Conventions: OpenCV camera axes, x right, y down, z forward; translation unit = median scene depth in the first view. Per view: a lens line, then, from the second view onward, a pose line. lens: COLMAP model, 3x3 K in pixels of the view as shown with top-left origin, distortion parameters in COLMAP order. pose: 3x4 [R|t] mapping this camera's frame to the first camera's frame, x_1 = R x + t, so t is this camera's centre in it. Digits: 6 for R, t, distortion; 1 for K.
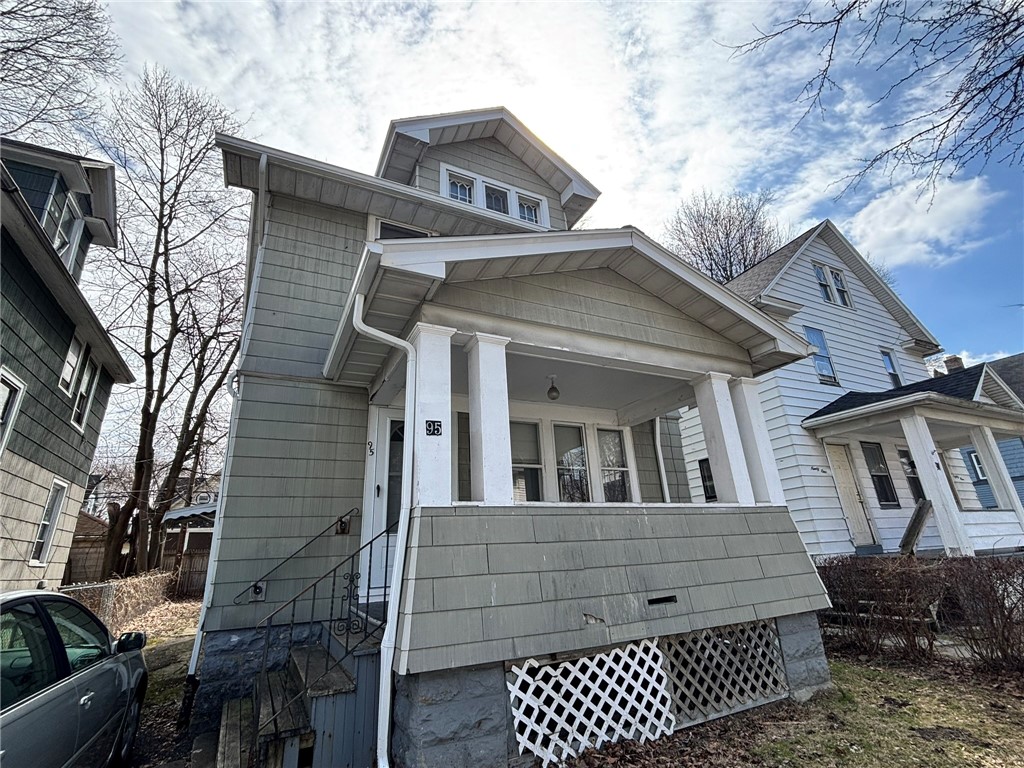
lens RADIAL K [[477.7, 0, 512.7], [0, 477.7, 379.3], [0, 0, 1]] dist [-0.013799, -0.000212]
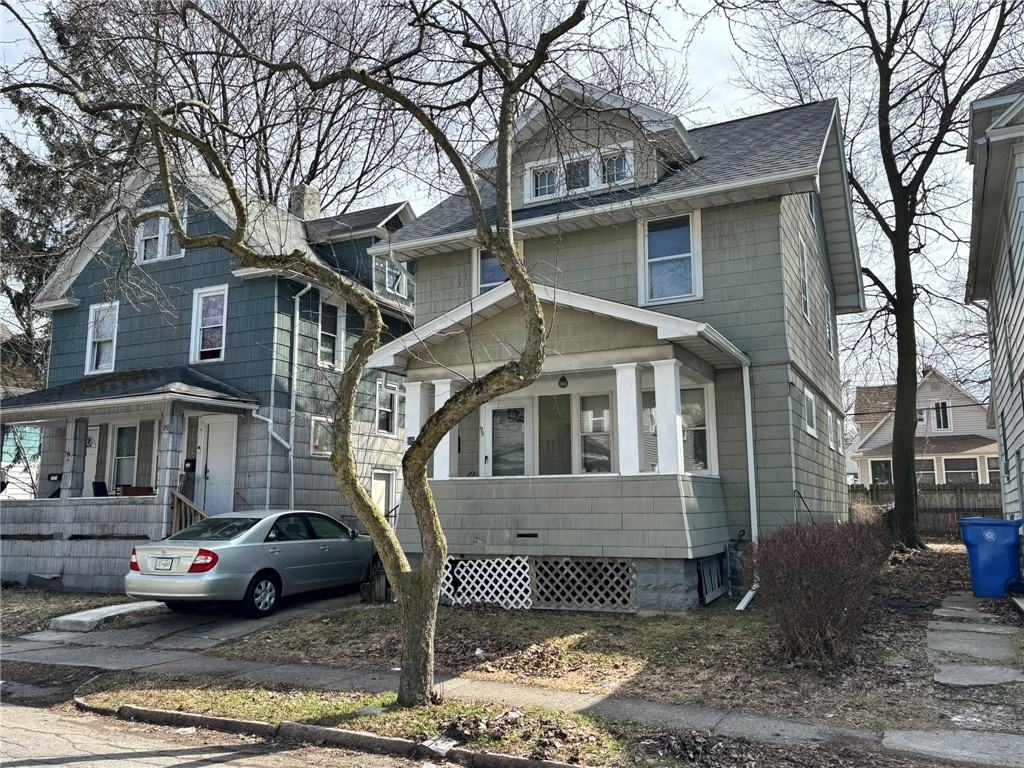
lens RADIAL K [[826.2, 0, 502.8], [0, 826.2, 381.7], [0, 0, 1]] dist [0.071912, -0.045391]
pose [[0.587205, -0.082412, -0.805232, 2.593855], [0.257804, 0.962039, 0.089540, -0.310787], [0.767286, -0.260171, 0.586160, -0.574625]]
